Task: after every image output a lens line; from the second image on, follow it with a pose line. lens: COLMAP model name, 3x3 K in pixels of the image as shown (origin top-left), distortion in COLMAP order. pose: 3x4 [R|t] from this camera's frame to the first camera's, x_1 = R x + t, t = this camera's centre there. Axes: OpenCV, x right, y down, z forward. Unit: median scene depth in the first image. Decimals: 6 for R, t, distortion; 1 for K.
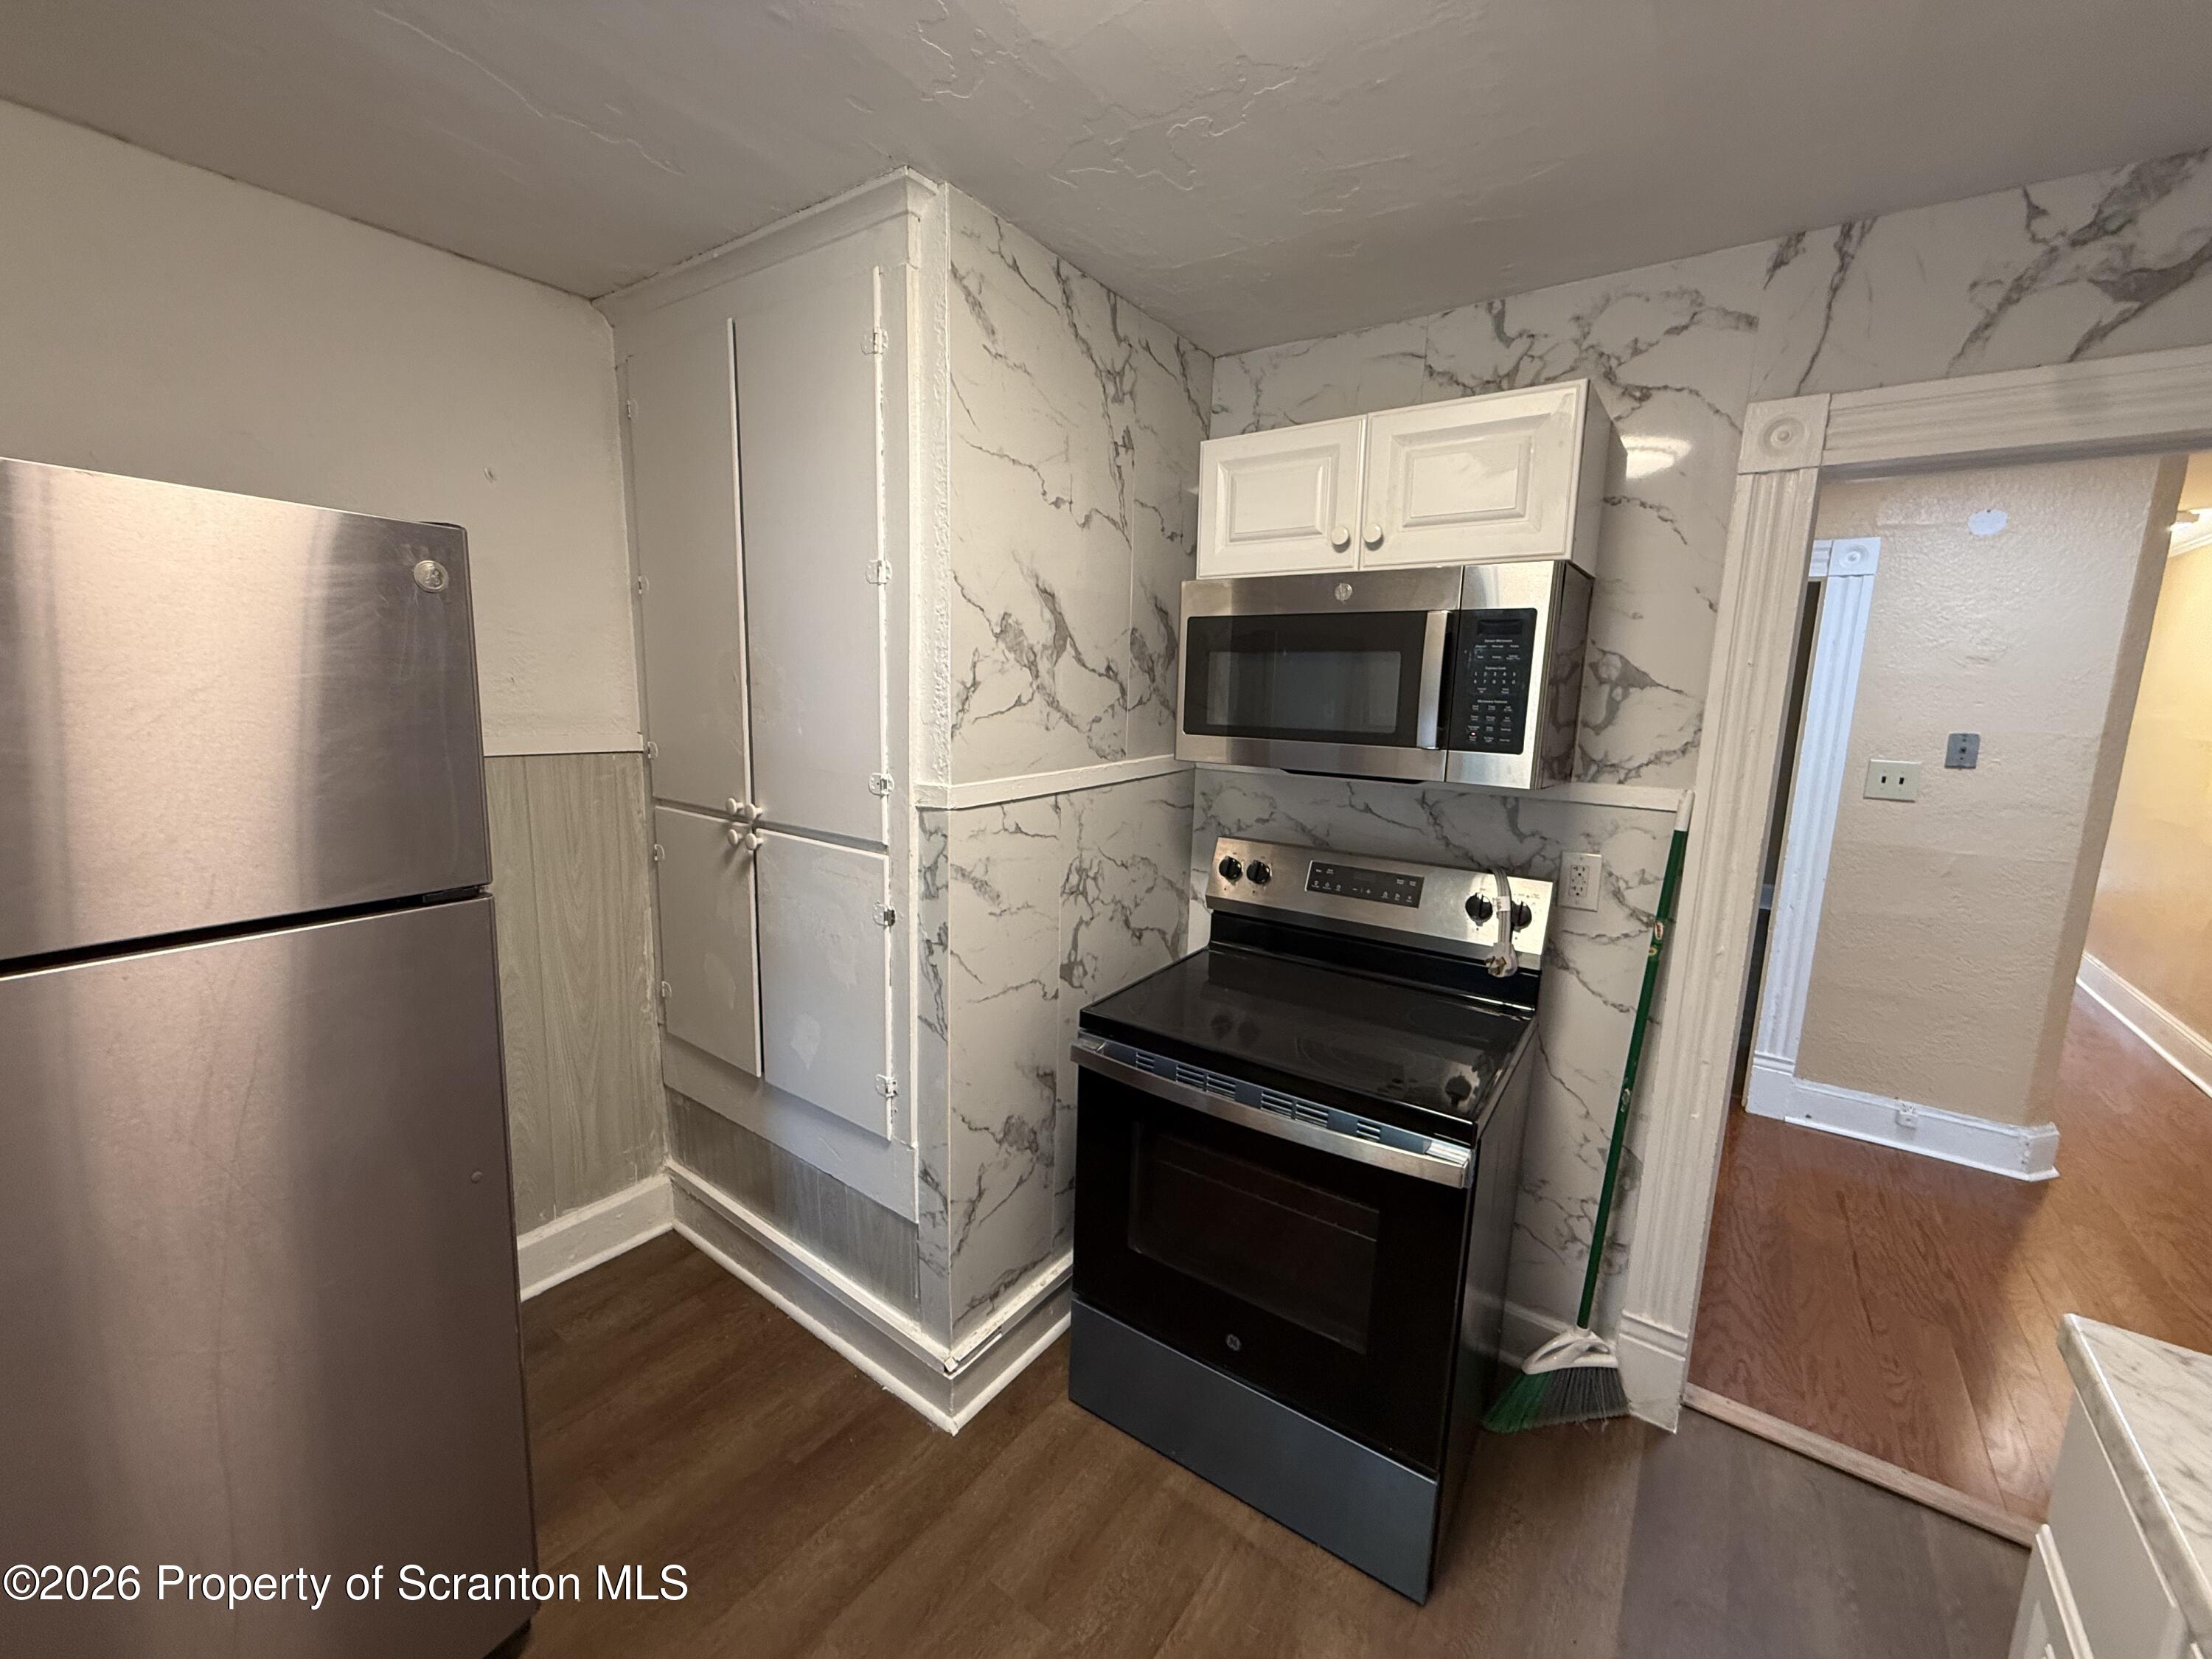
lens RADIAL K [[890.2, 0, 1115.2], [0, 890.2, 830.0], [0, 0, 1]] dist [-0.002168, -0.000090]
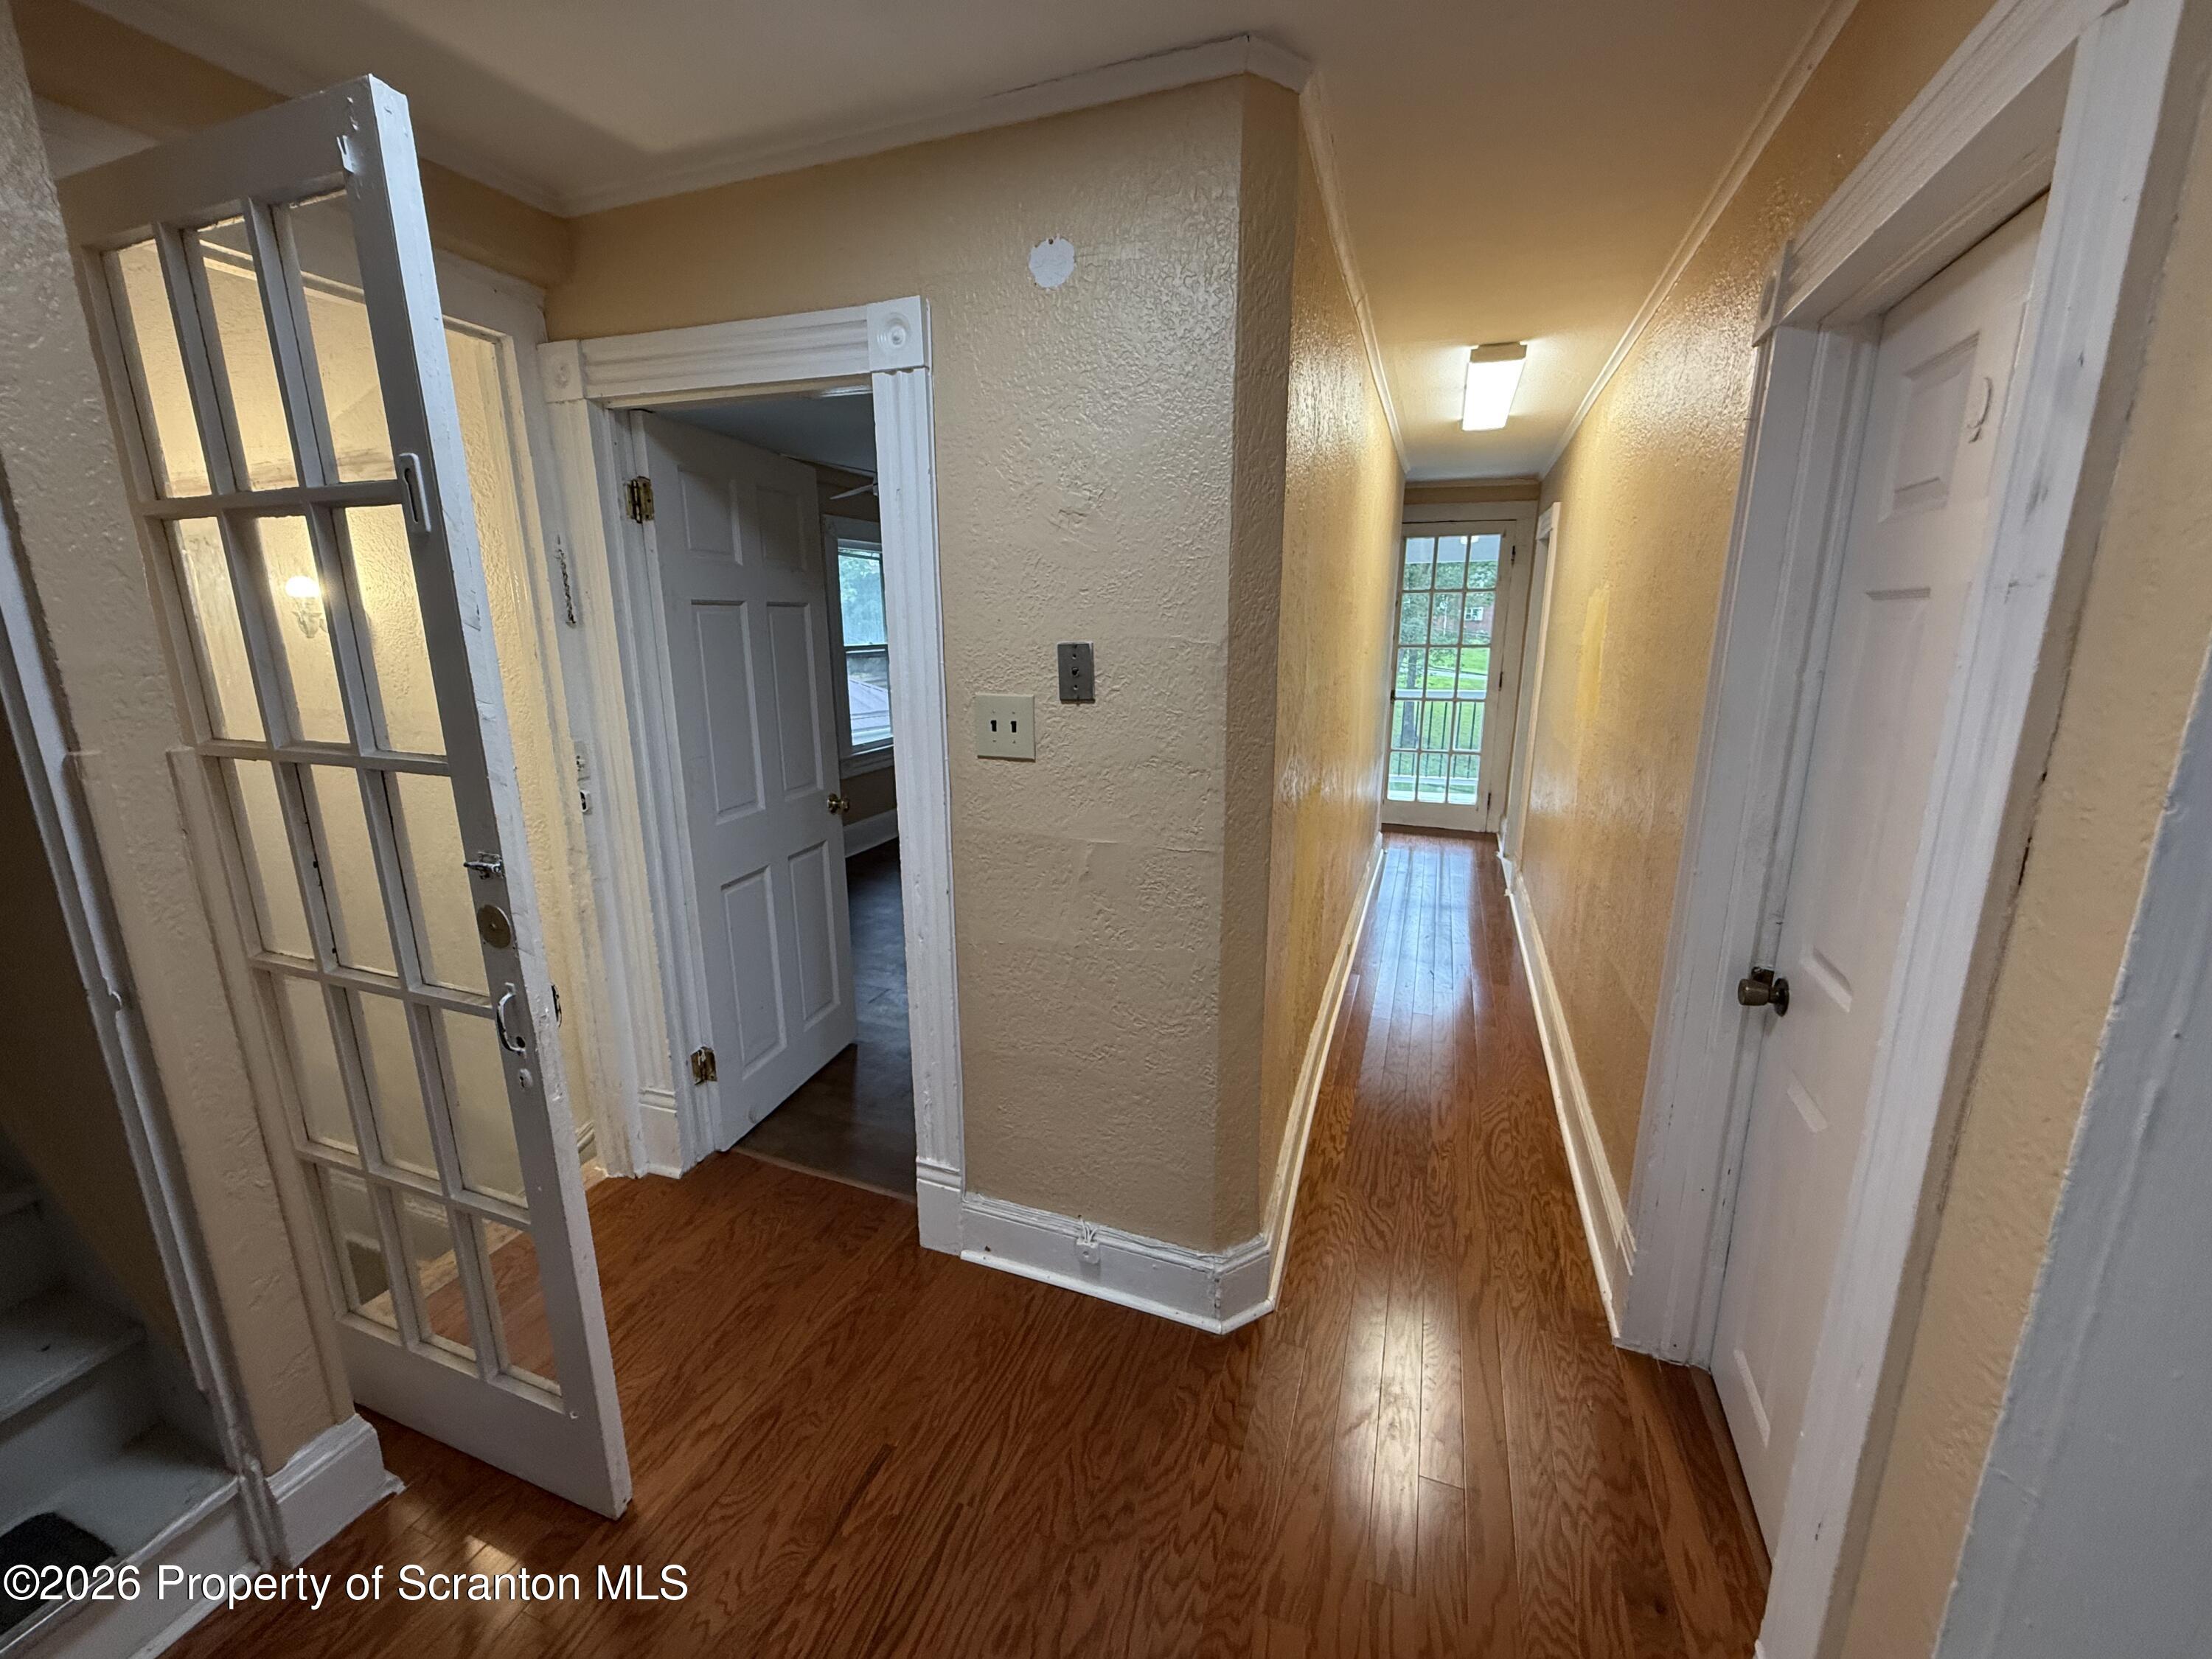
lens RADIAL K [[890.2, 0, 1106.0], [0, 890.2, 813.3], [0, 0, 1]] dist [-0.002168, -0.000090]
pose [[0.957349, -0.094239, 0.273134, 0.793356], [0.075758, 0.994113, 0.077459, -0.039835], [-0.278826, -0.053463, 0.958852, 0.414077]]
